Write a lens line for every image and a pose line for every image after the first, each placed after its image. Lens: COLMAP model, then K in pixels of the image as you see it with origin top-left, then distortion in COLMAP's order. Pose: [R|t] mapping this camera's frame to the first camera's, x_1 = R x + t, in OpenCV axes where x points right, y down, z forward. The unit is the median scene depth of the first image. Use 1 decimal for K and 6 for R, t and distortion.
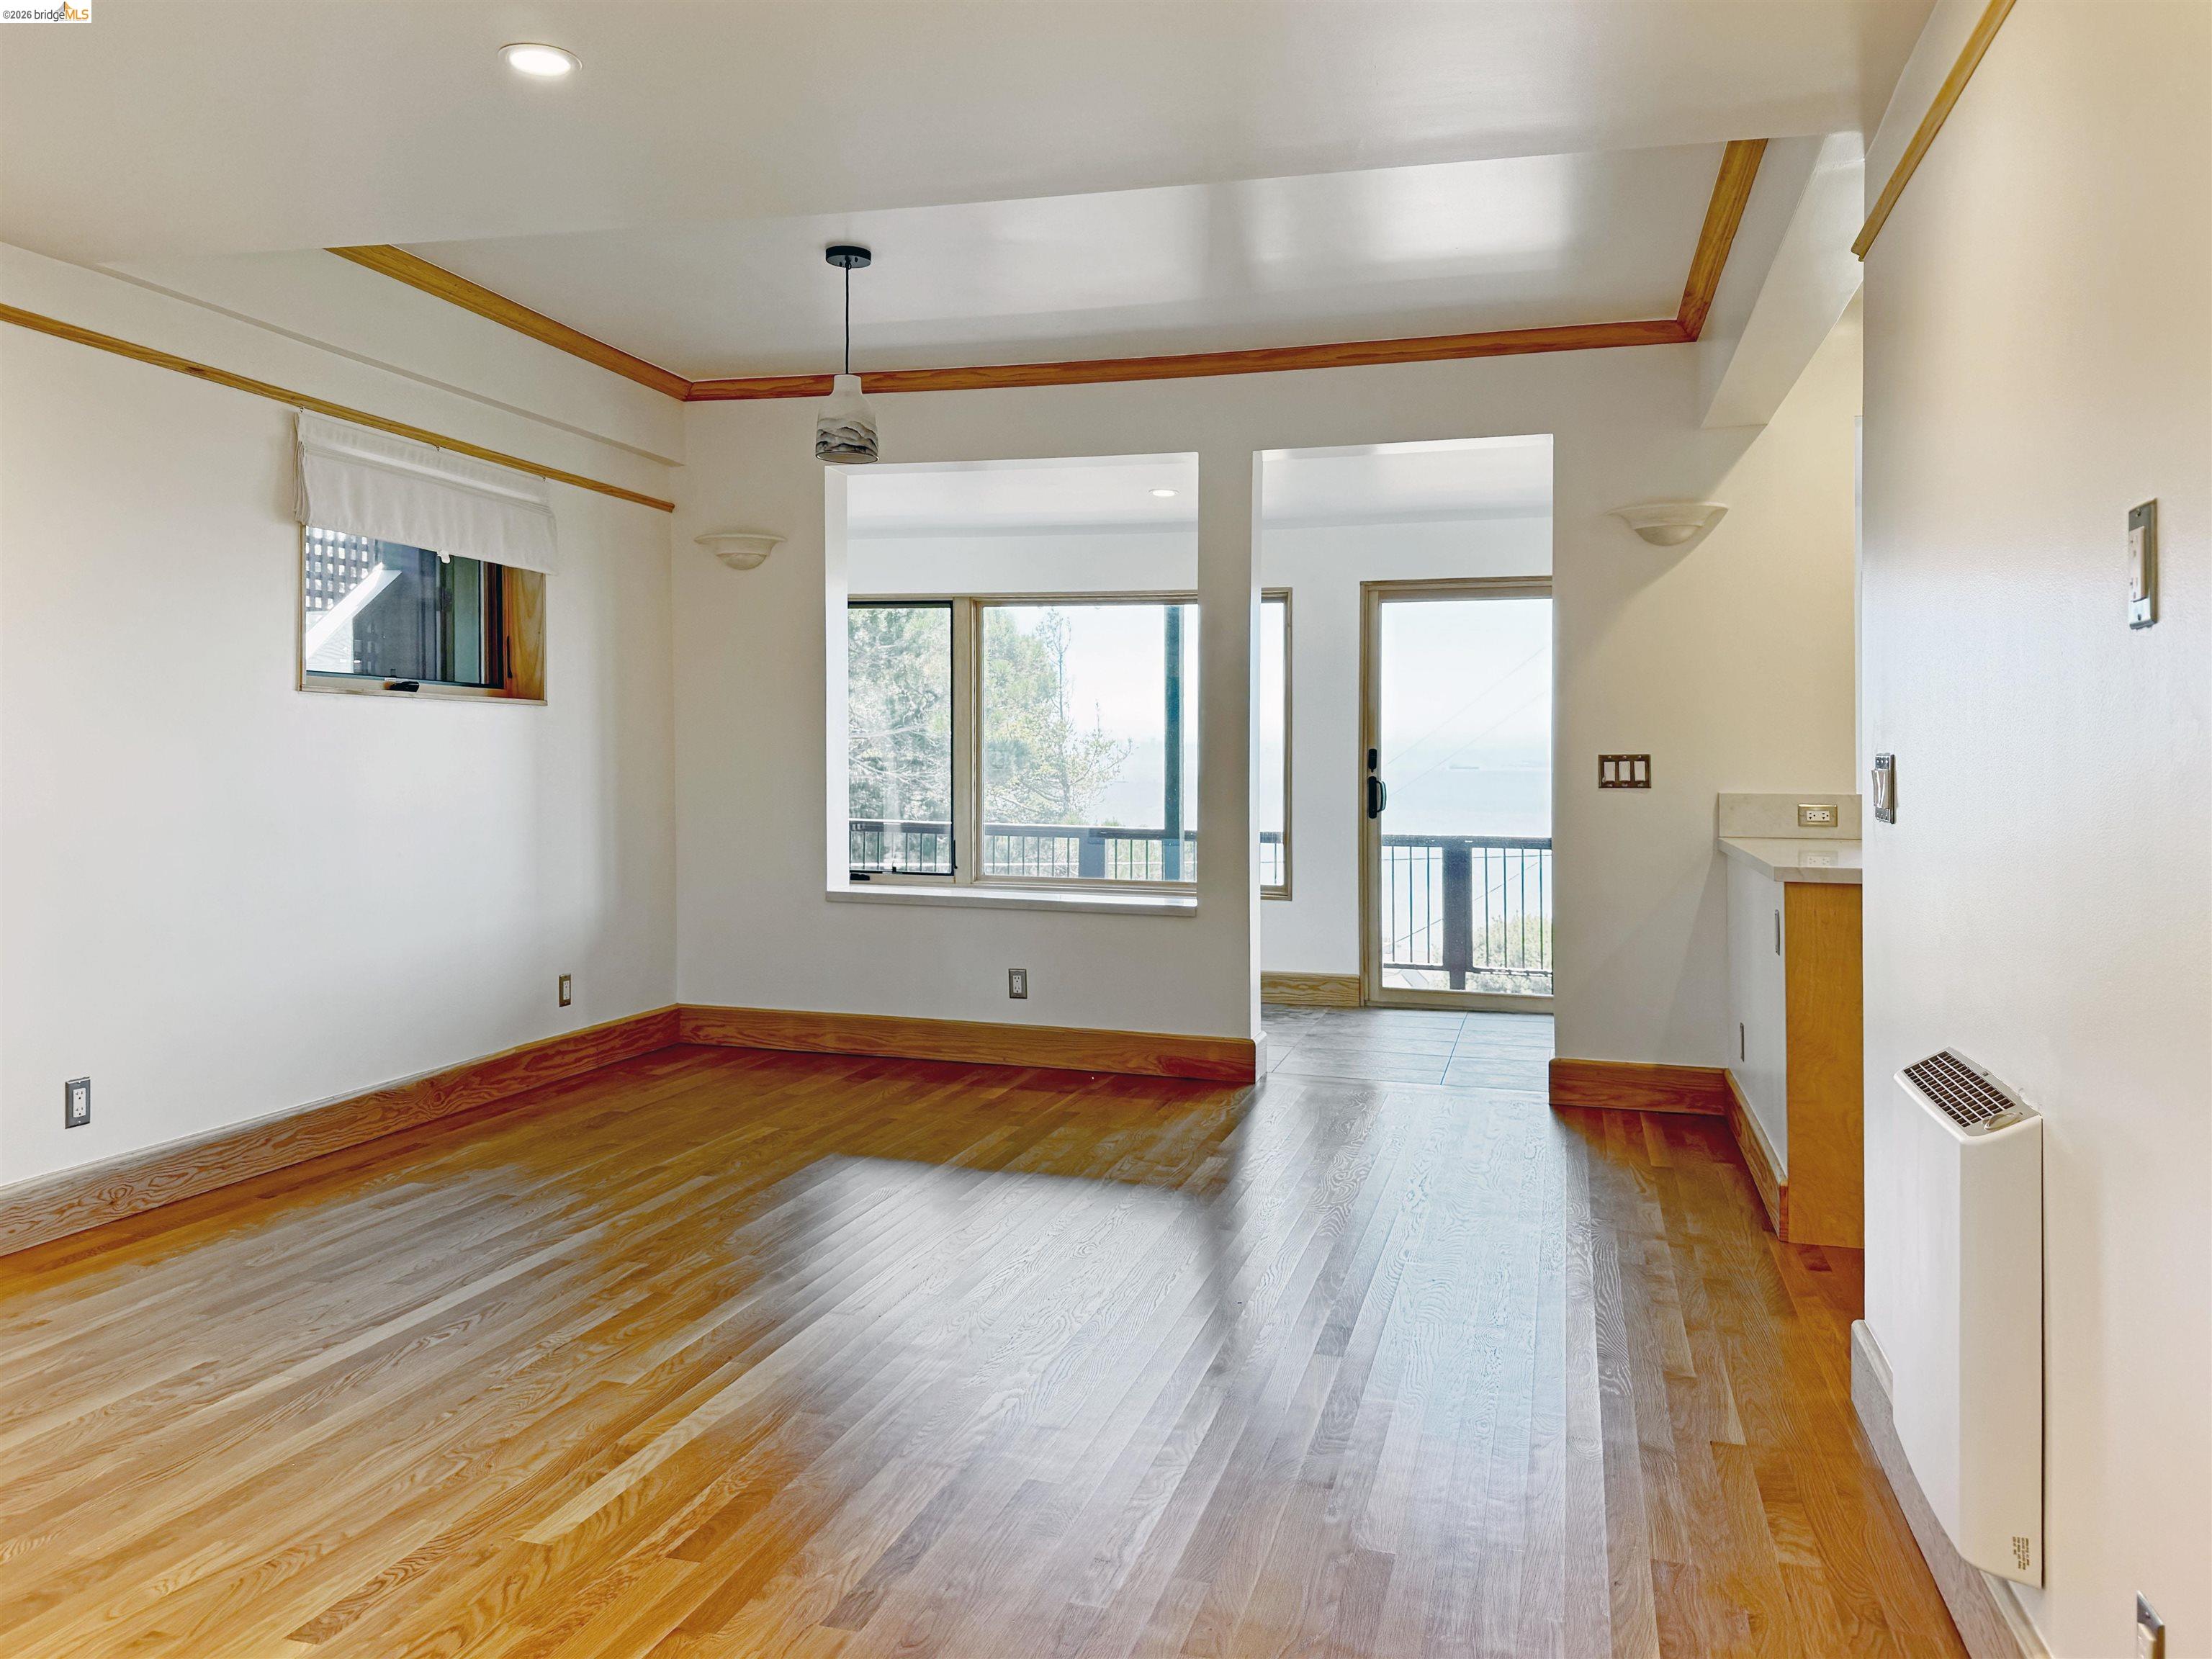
lens RADIAL K [[1594.7, 0, 1106.0], [0, 1594.7, 829.5], [0, 0, 1]] dist [0.039593, 0.001629]
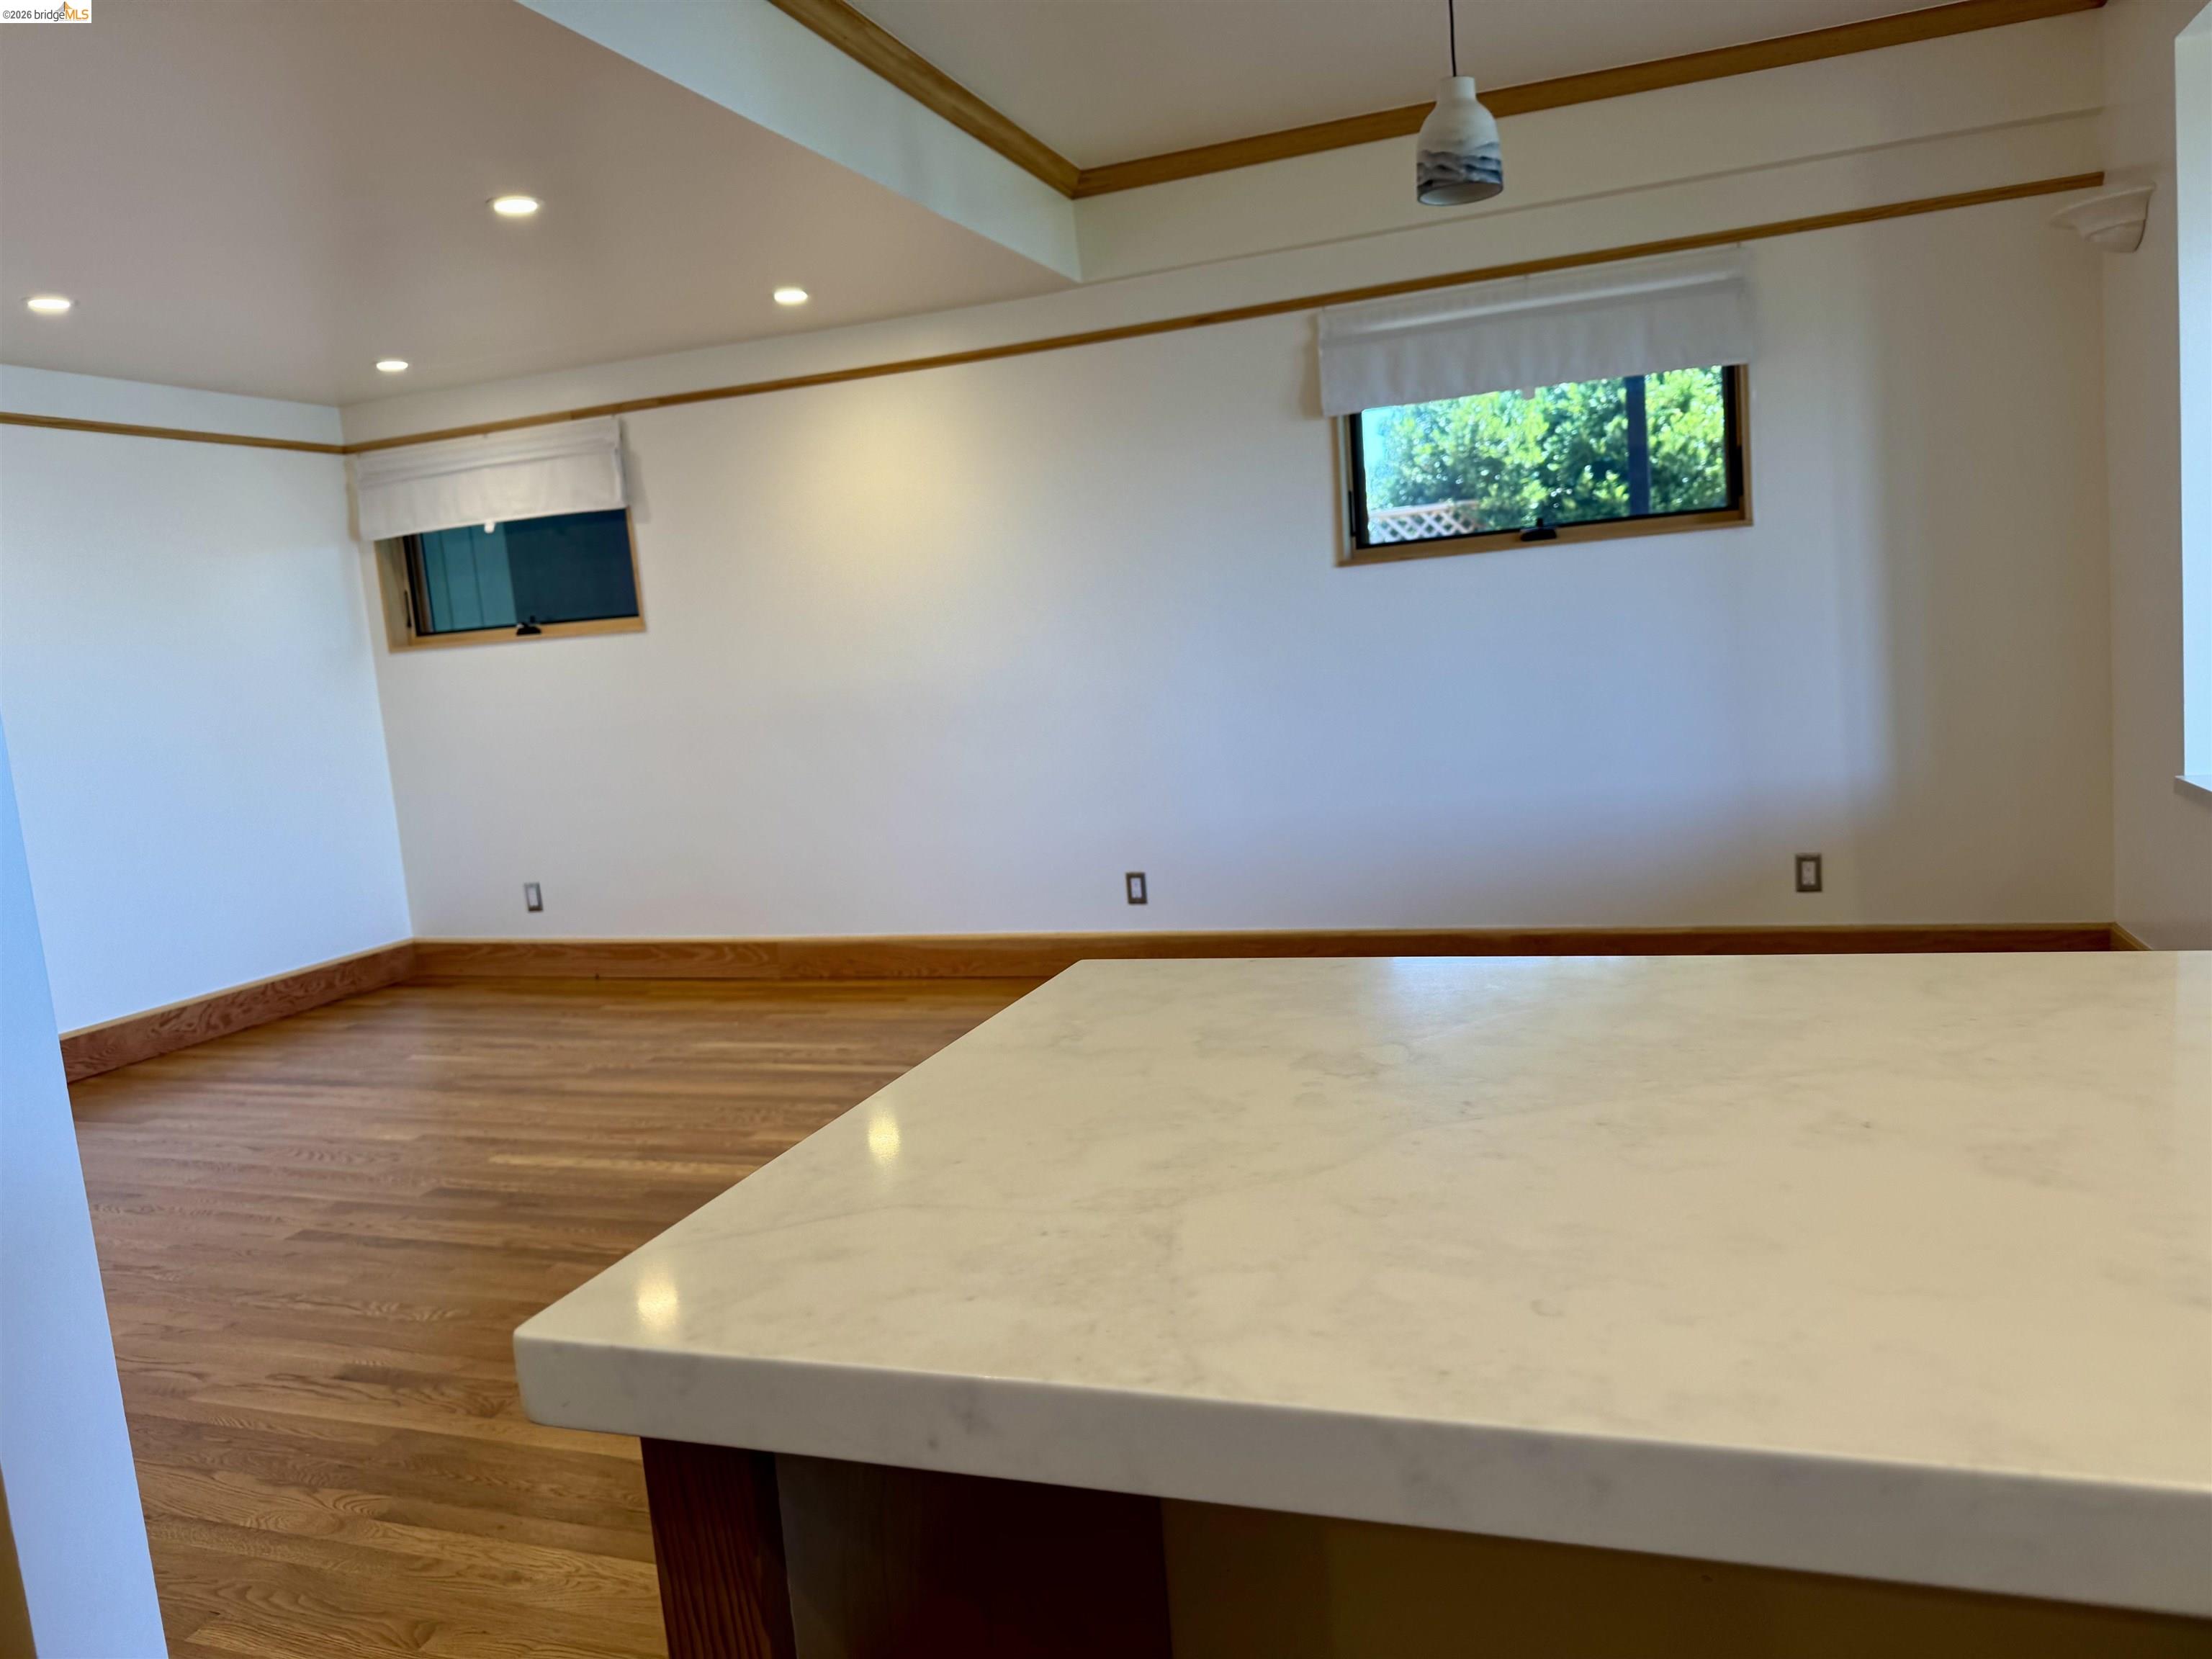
lens RADIAL K [[1532.5, 0, 1139.2], [0, 1532.5, 829.6], [0, 0, 1]] dist [0.053421, -0.086211]
pose [[-0.055909, 0.099226, -0.993493, 0.600738], [0.033175, 0.994685, 0.097479, -0.011688], [0.997885, -0.027509, -0.058904, 0.925590]]
